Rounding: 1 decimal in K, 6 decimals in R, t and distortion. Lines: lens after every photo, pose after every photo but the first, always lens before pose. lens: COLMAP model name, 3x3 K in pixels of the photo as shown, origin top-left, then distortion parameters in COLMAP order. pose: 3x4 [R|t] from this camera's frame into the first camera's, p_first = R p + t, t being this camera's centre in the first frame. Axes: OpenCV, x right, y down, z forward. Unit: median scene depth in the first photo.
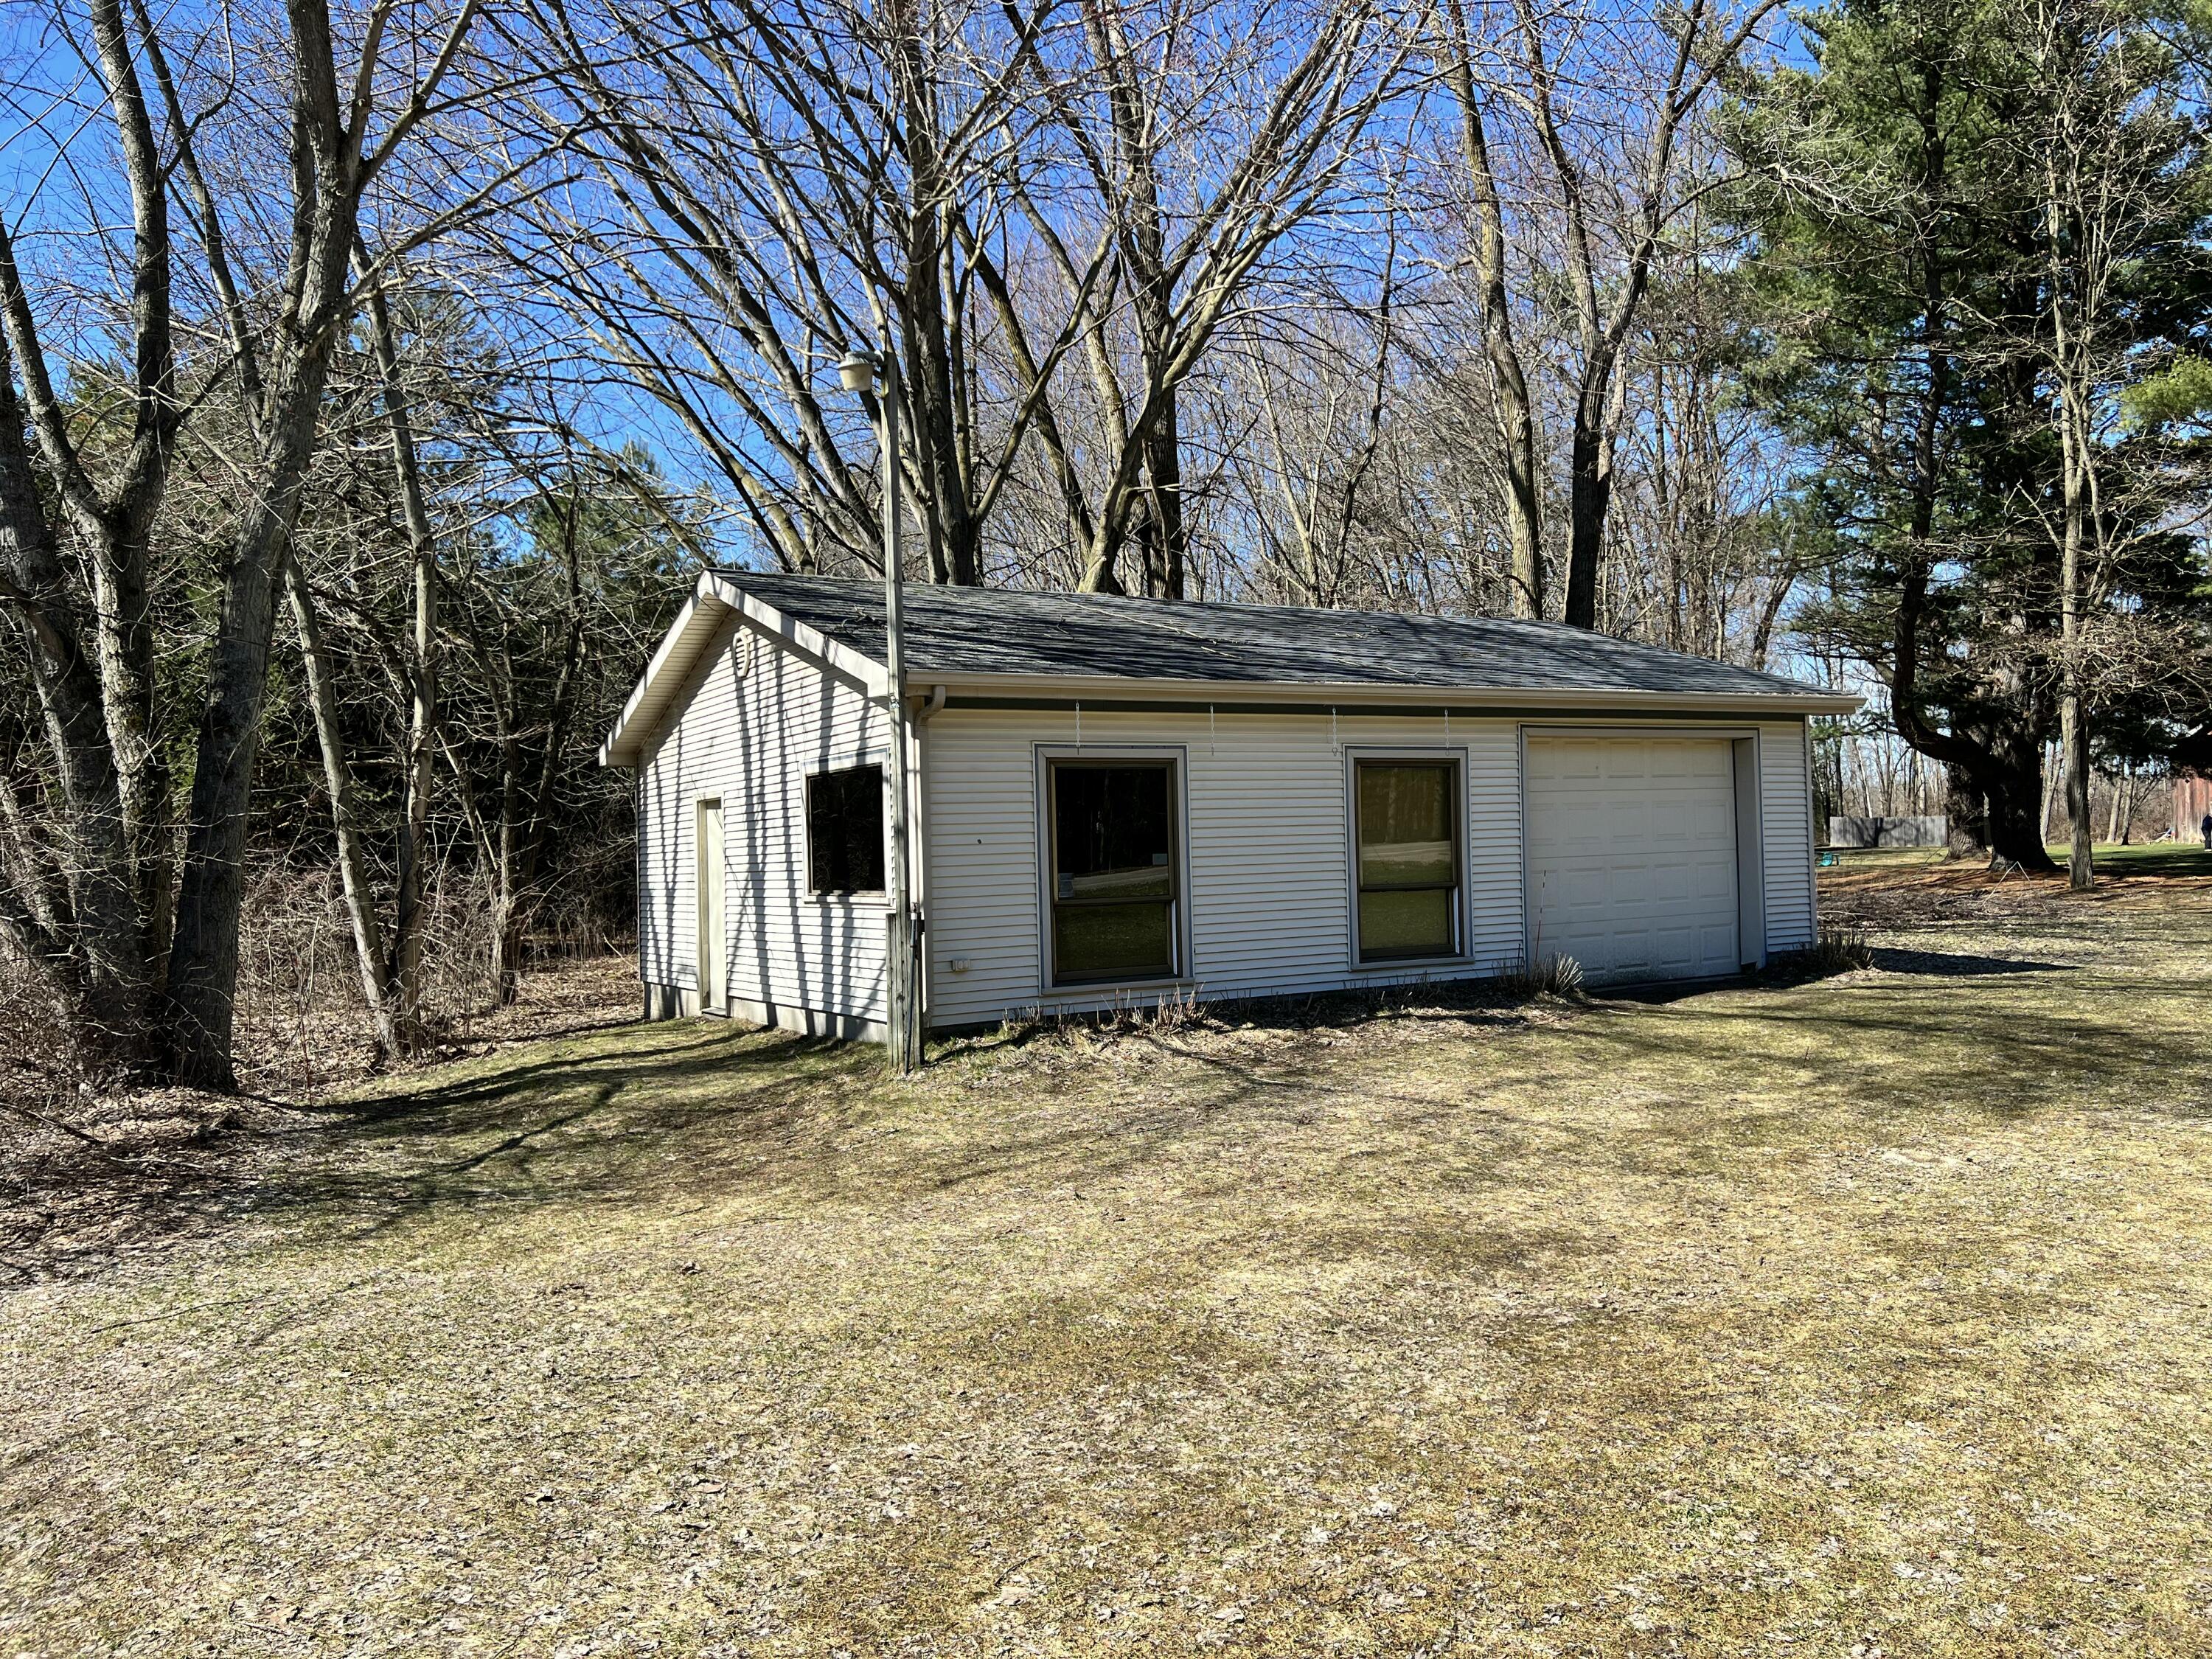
lens RADIAL K [[1652.2, 0, 1106.0], [0, 1652.2, 829.5], [0, 0, 1]] dist [0.057555, -0.064602]
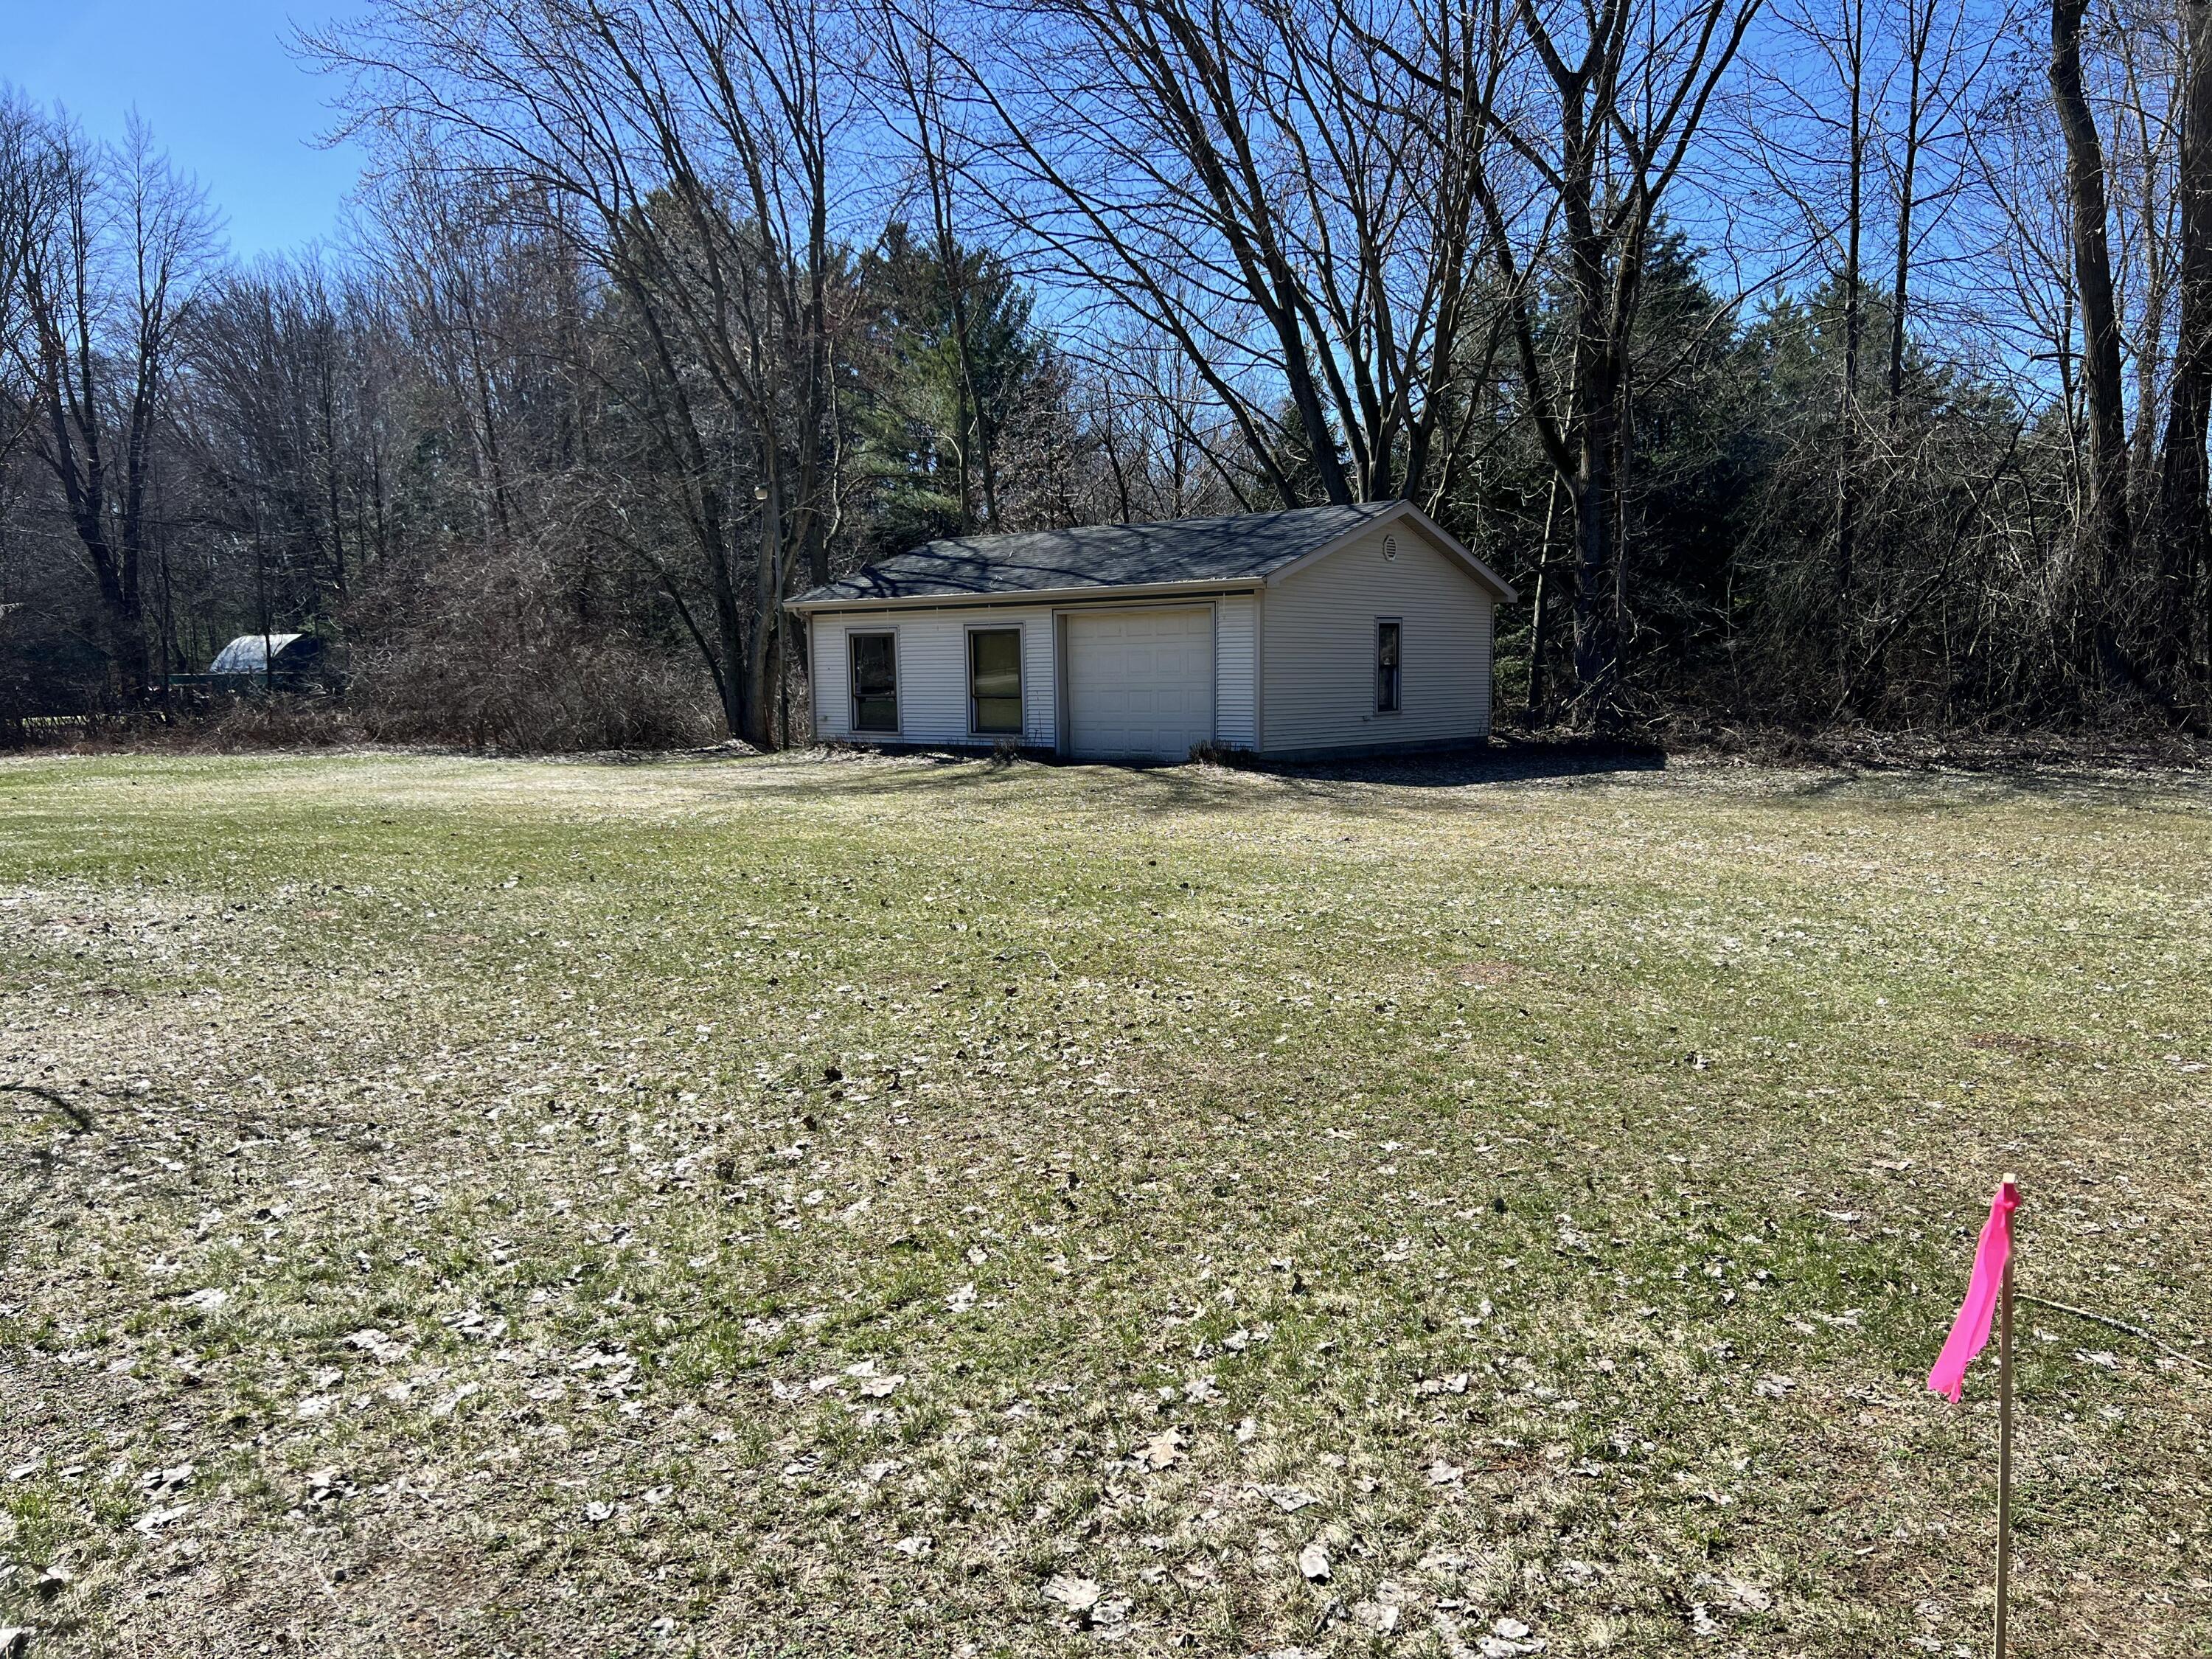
lens RADIAL K [[1652.2, 0, 1106.0], [0, 1652.2, 829.5], [0, 0, 1]] dist [0.057555, -0.064602]
pose [[0.368231, 0.120327, -0.921915, 2.092039], [0.006232, 0.991248, 0.131865, -0.068701], [0.929714, -0.054302, 0.364258, 0.403580]]
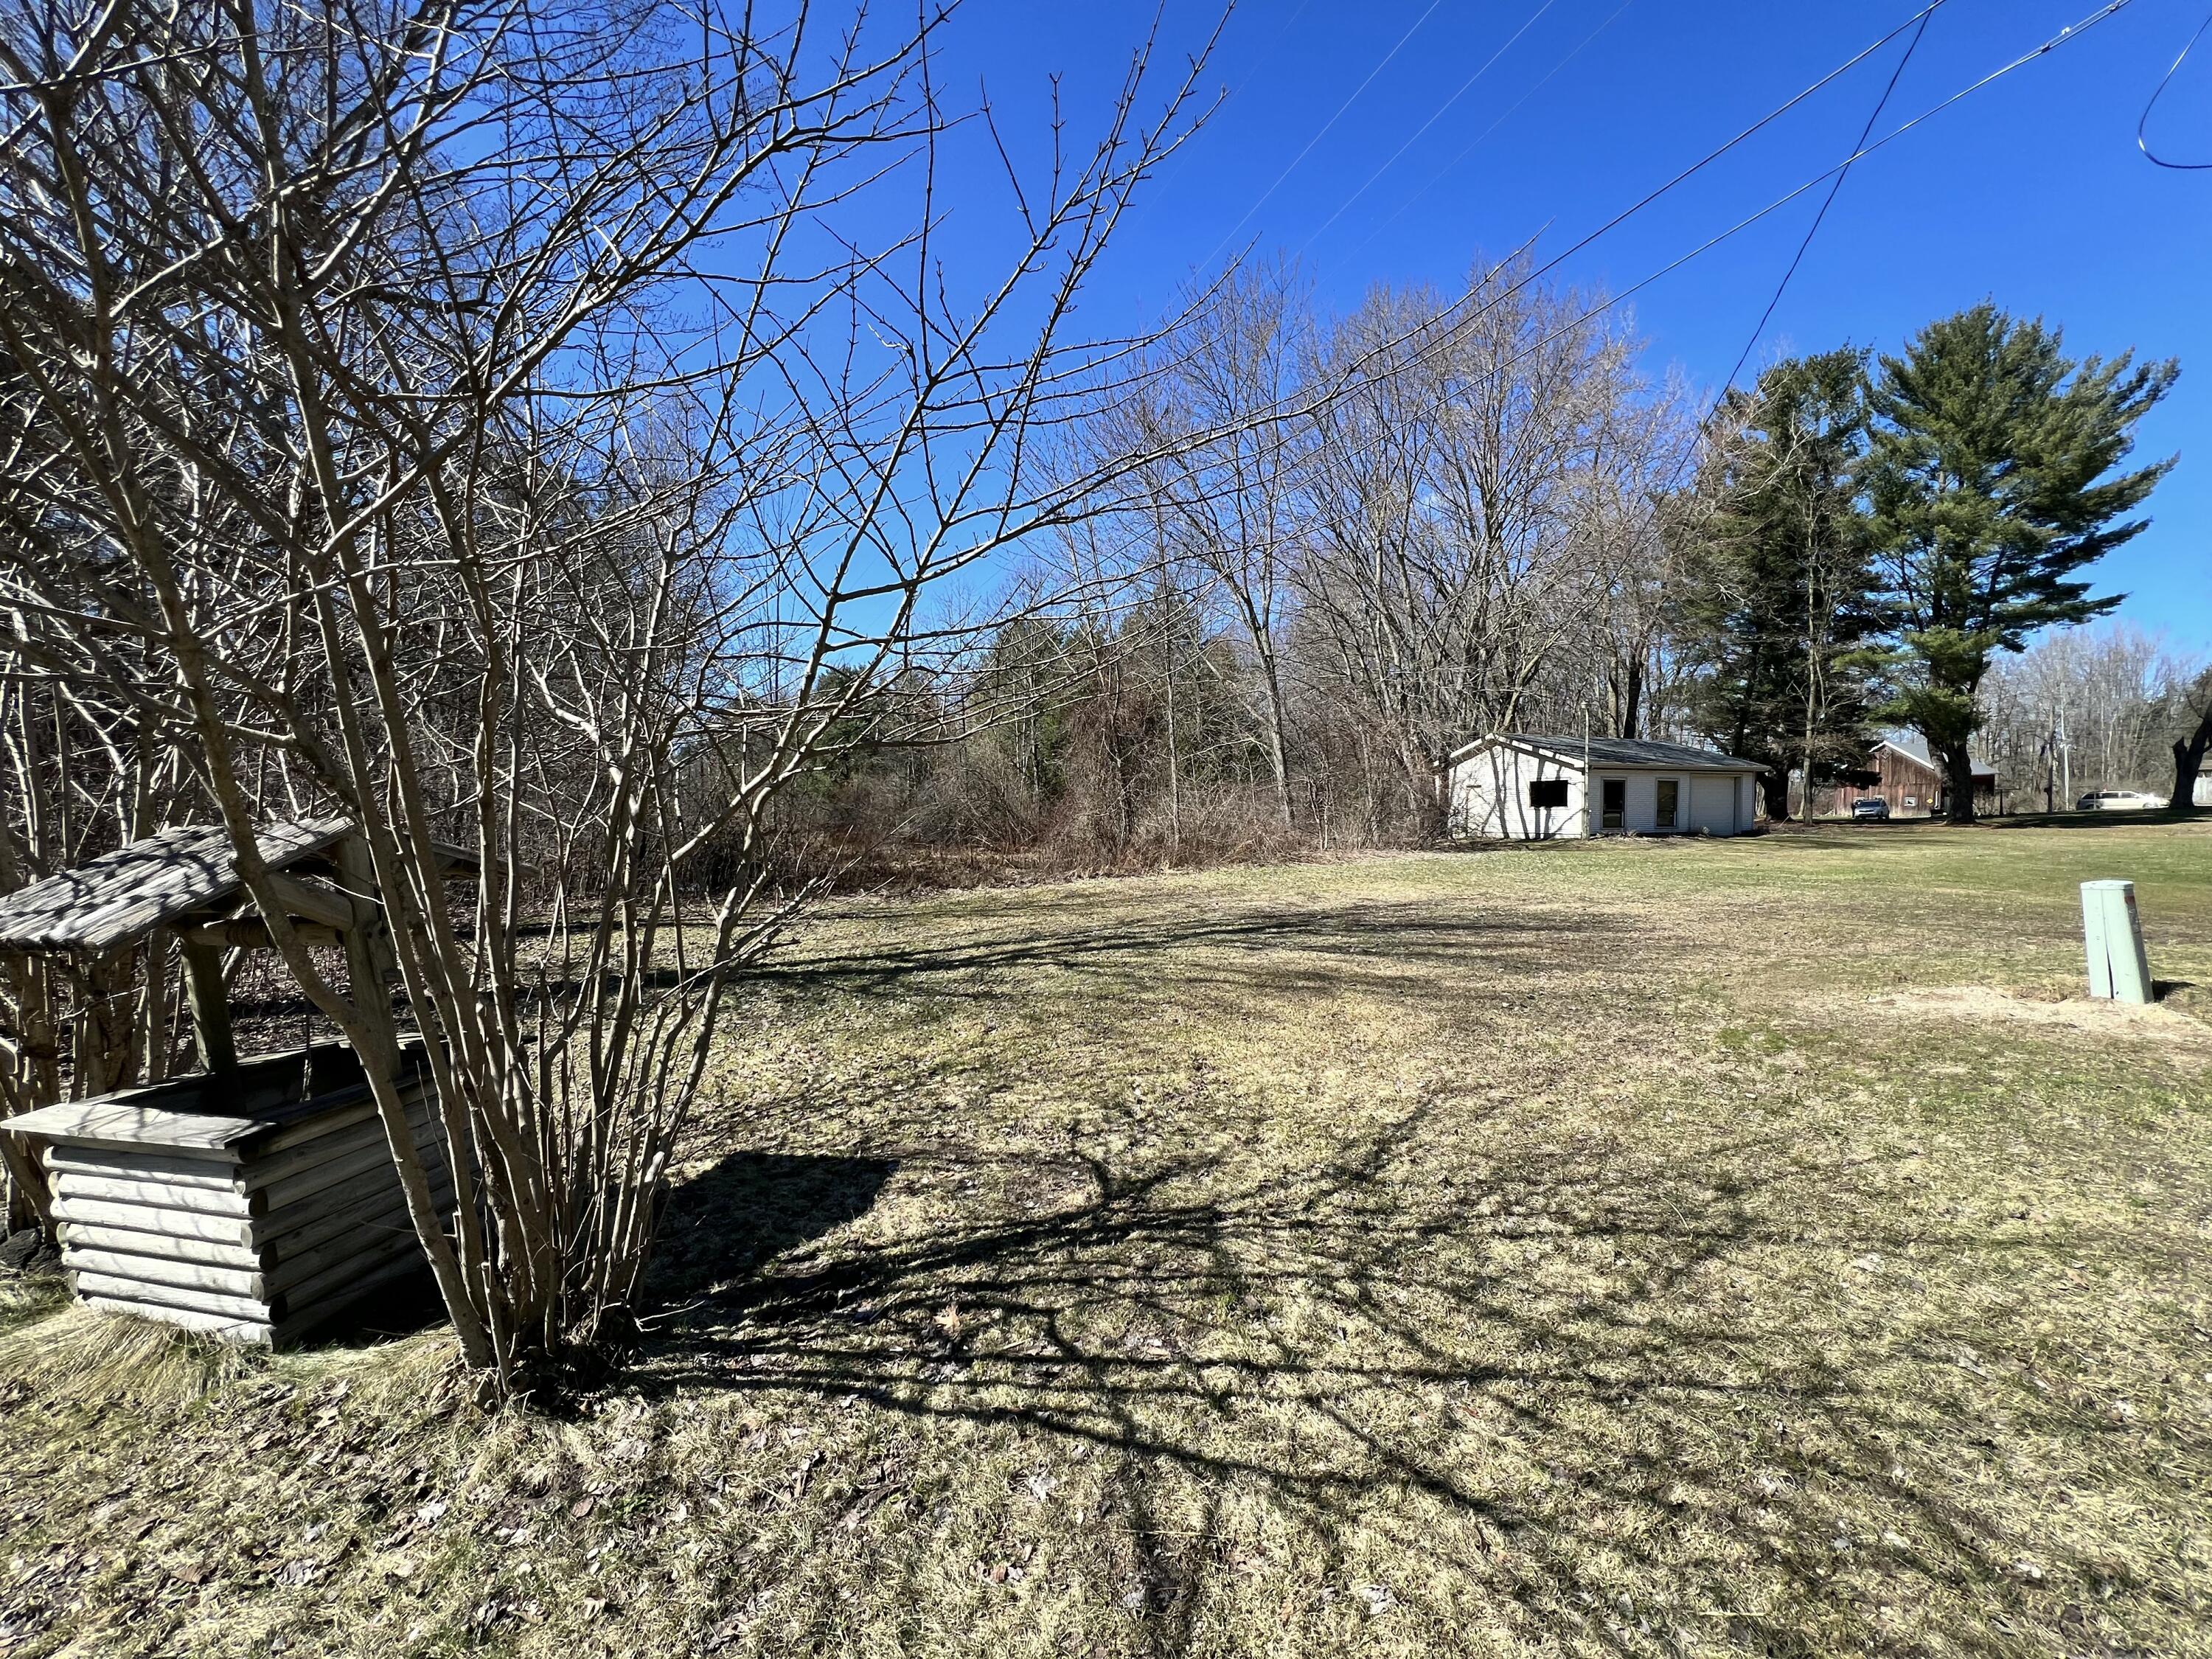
lens RADIAL K [[882.9, 0, 1106.0], [0, 882.9, 829.5], [0, 0, 1]] dist [-0.000517, 0.000664]
pose [[0.992456, 0.034519, -0.117642, -1.044278], [-0.029701, 0.998656, 0.042464, 0.031069], [0.118950, -0.038649, 0.992148, -1.544392]]
